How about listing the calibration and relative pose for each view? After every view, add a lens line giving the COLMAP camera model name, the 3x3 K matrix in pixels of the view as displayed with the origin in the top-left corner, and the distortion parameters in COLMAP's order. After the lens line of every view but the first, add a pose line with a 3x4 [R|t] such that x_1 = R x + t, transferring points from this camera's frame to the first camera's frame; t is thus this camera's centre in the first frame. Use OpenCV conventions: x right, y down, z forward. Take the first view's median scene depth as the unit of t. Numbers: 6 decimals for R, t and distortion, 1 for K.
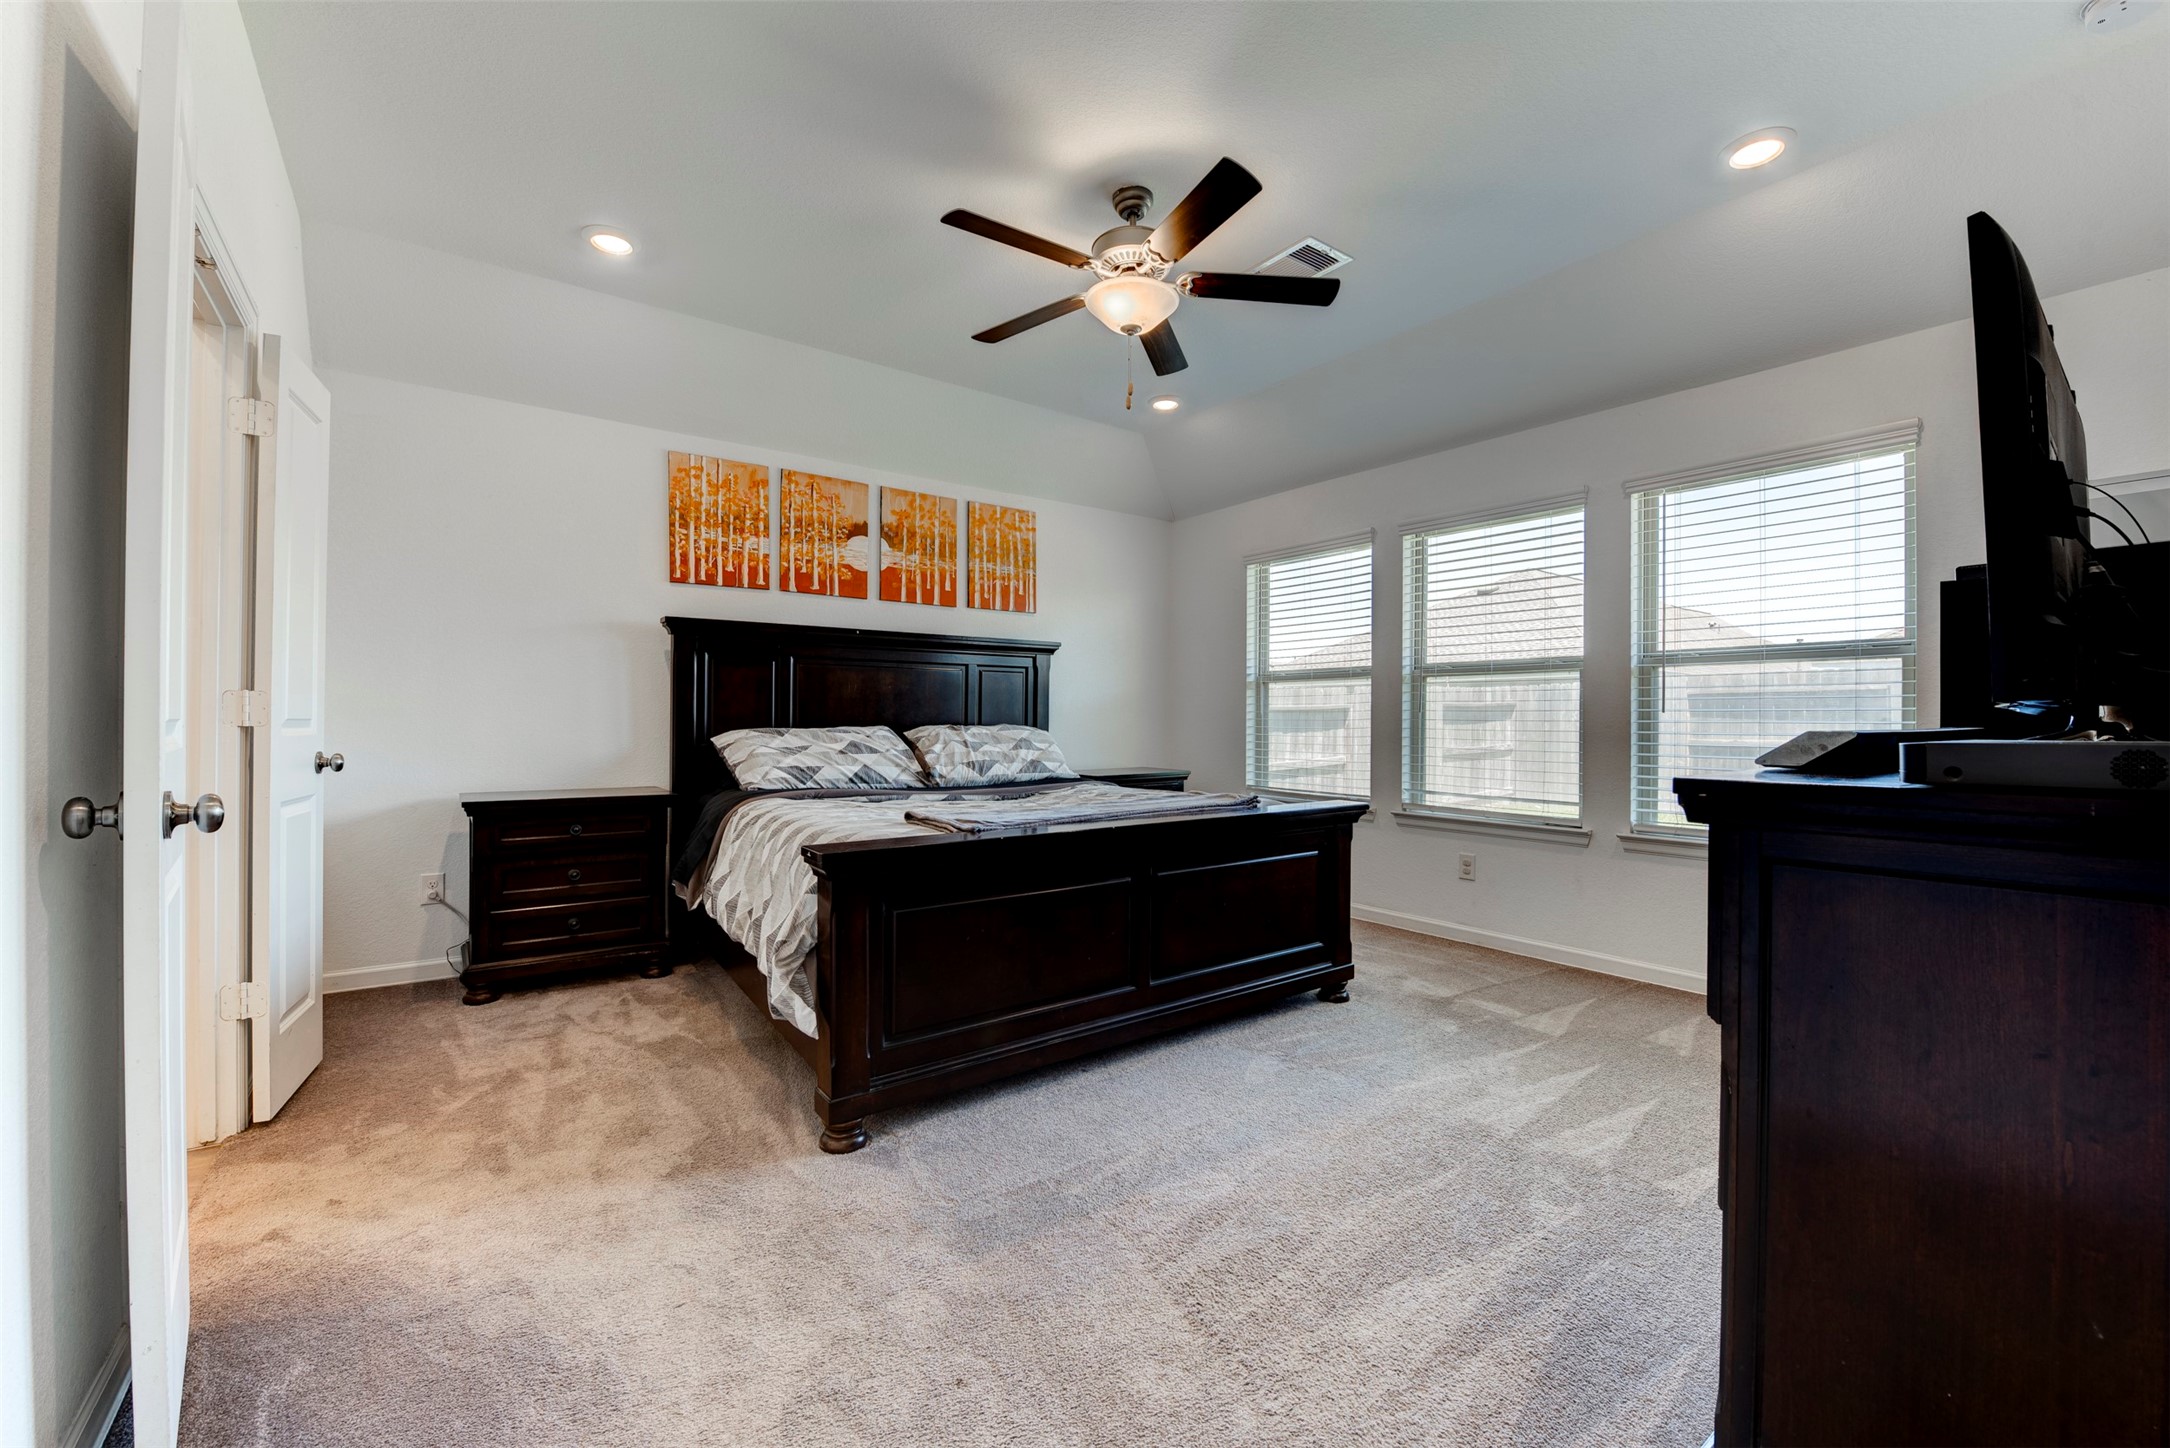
lens RADIAL K [[876.5, 0, 1077.6], [0, 876.5, 719.6], [0, 0, 1]] dist [-0.001896, -0.000085]
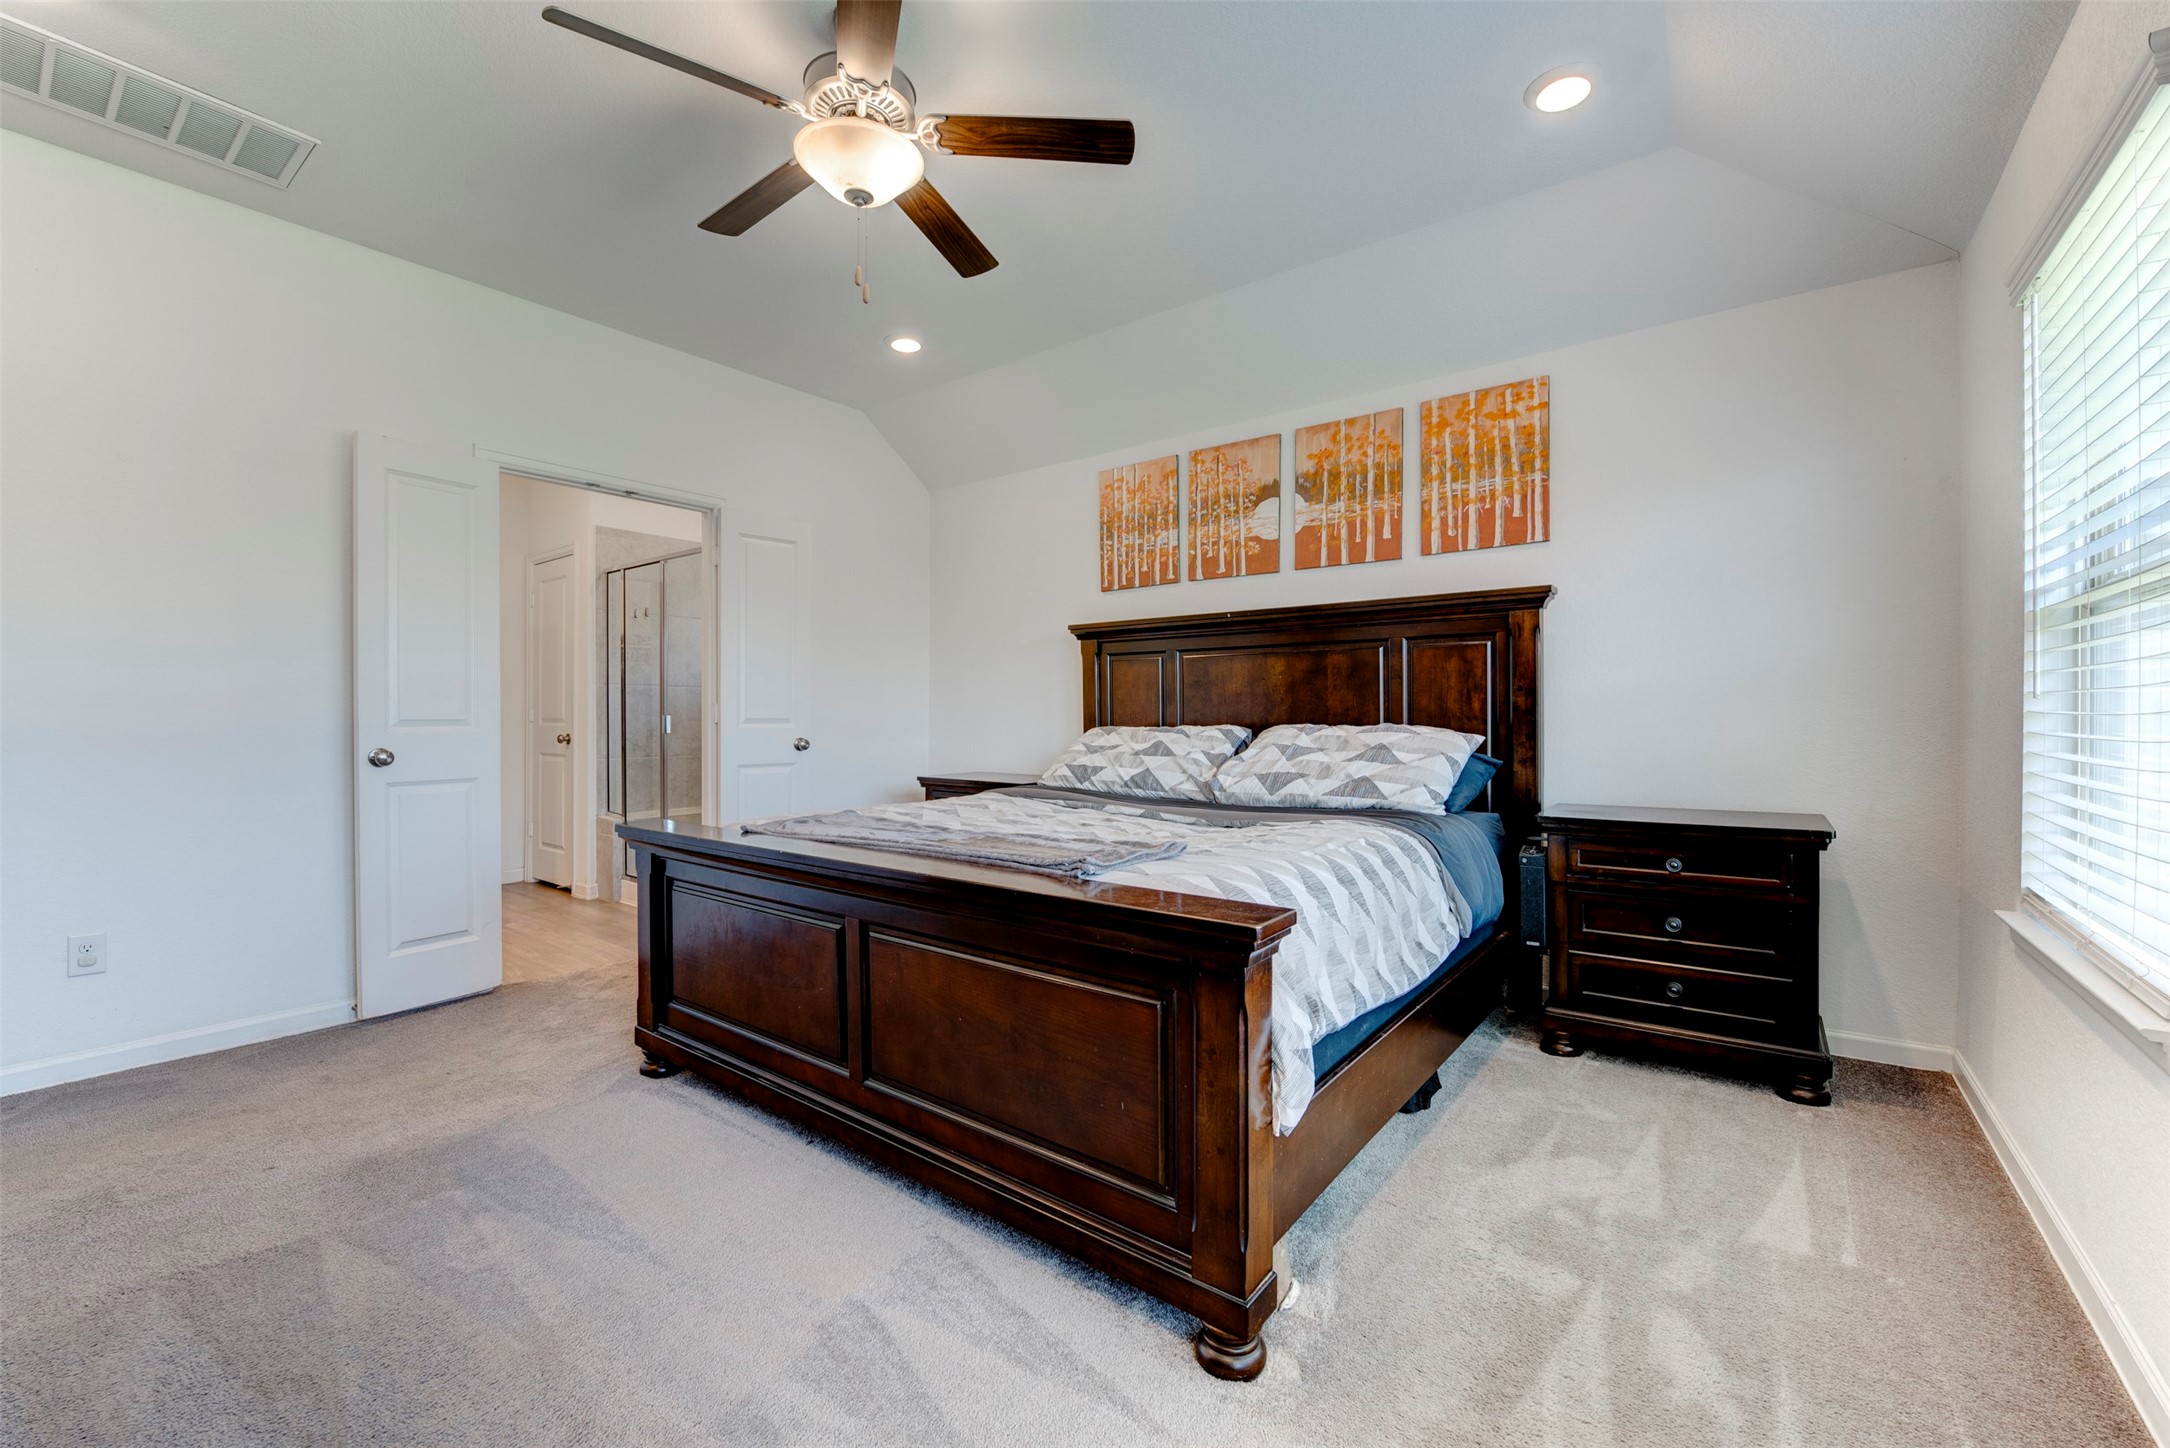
lens RADIAL K [[876.5, 0, 1076.0], [0, 876.5, 722.5], [0, 0, 1]] dist [-0.001896, -0.000085]
pose [[0.274201, 0.004332, -0.961663, 0.523119], [0.004489, 0.999973, 0.005784, -0.000553], [0.961662, -0.005903, 0.274175, 0.604626]]
